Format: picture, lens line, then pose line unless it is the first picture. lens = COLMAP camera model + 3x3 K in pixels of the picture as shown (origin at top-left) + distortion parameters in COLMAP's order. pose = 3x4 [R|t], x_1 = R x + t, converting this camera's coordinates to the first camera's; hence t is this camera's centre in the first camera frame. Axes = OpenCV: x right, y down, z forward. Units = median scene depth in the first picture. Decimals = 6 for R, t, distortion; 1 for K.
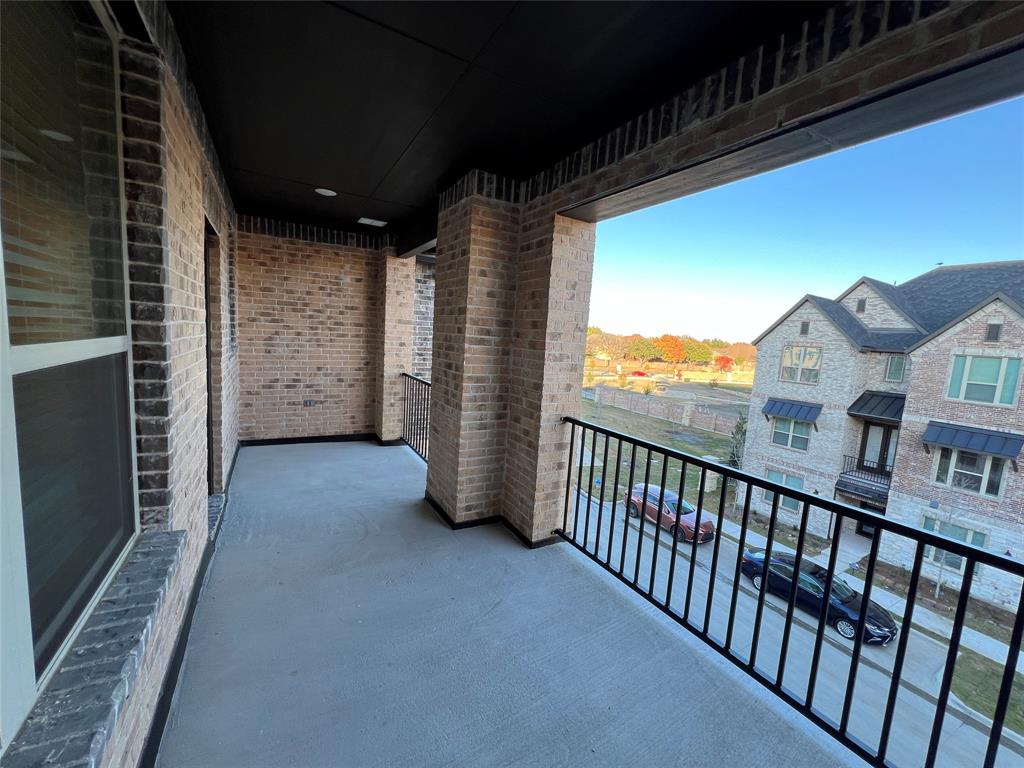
lens RADIAL K [[411.7, 0, 512.3], [0, 411.7, 382.5], [0, 0, 1]] dist [-0.001373, 0.000809]
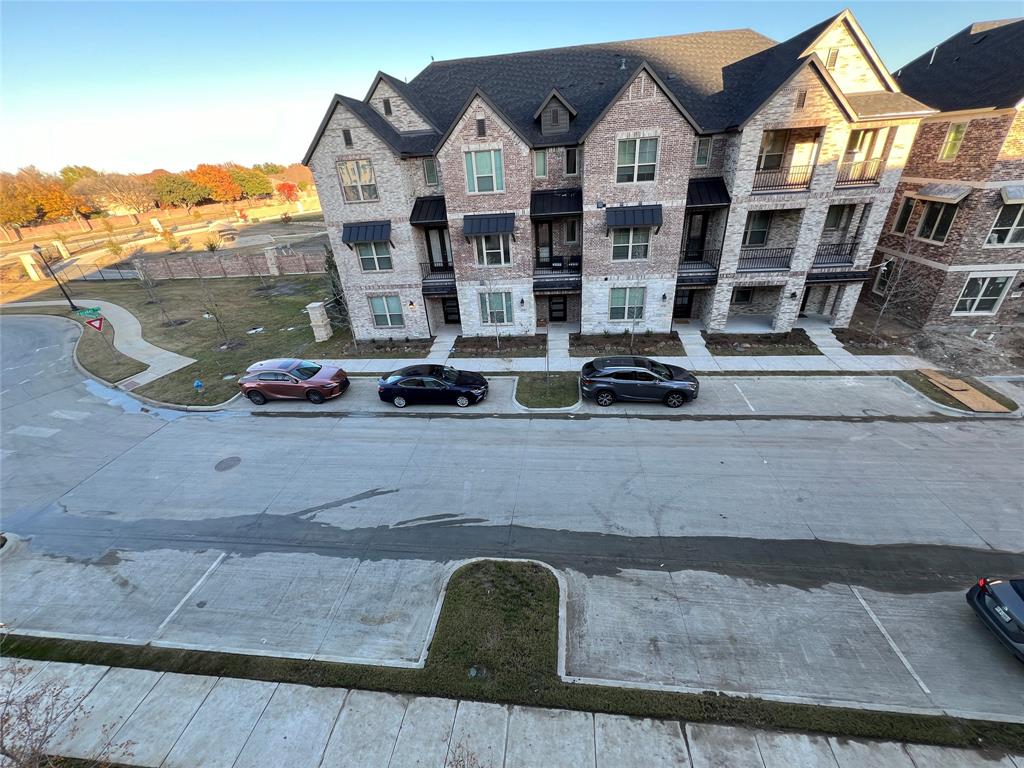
lens RADIAL K [[411.7, 0, 512.3], [0, 411.7, 382.5], [0, 0, 1]] dist [-0.001373, 0.000809]
pose [[0.583955, -0.476707, 0.657075, 0.058904], [0.193647, 0.867853, 0.457528, -0.006042], [-0.788351, -0.139936, 0.599100, 0.079467]]
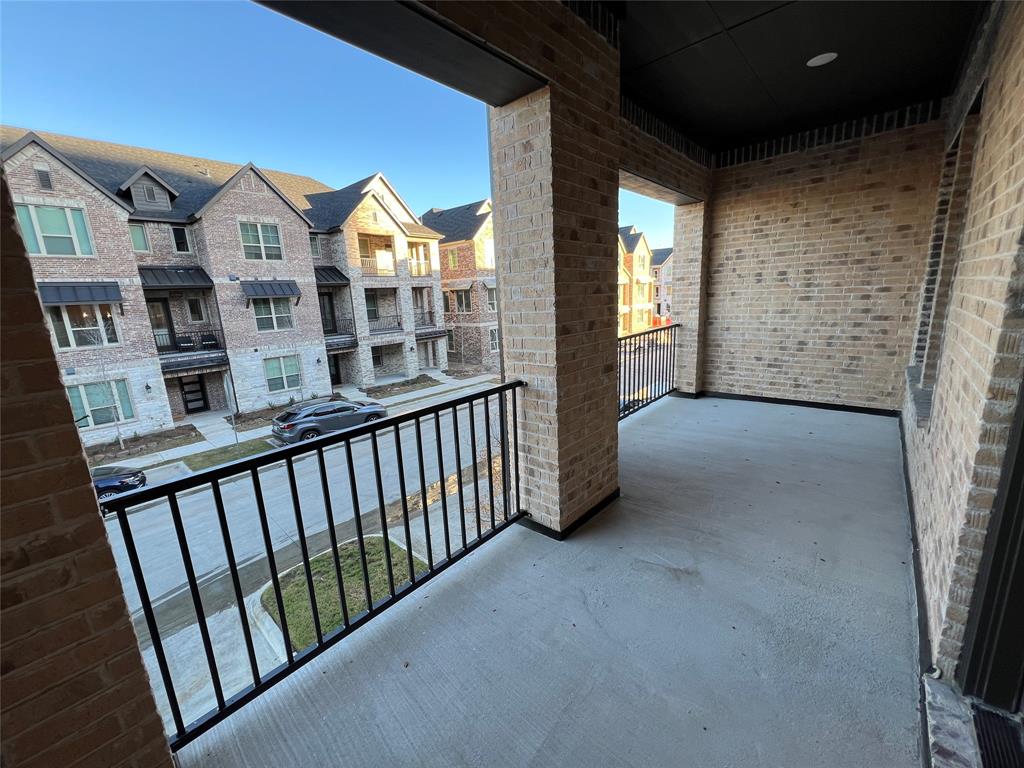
lens RADIAL K [[411.7, 0, 512.3], [0, 411.7, 382.5], [0, 0, 1]] dist [-0.001373, 0.000809]
pose [[-0.320277, -0.245855, 0.914865, -0.148770], [0.134767, 0.944089, 0.300888, 0.141822], [-0.937689, 0.219661, -0.269237, 0.247627]]
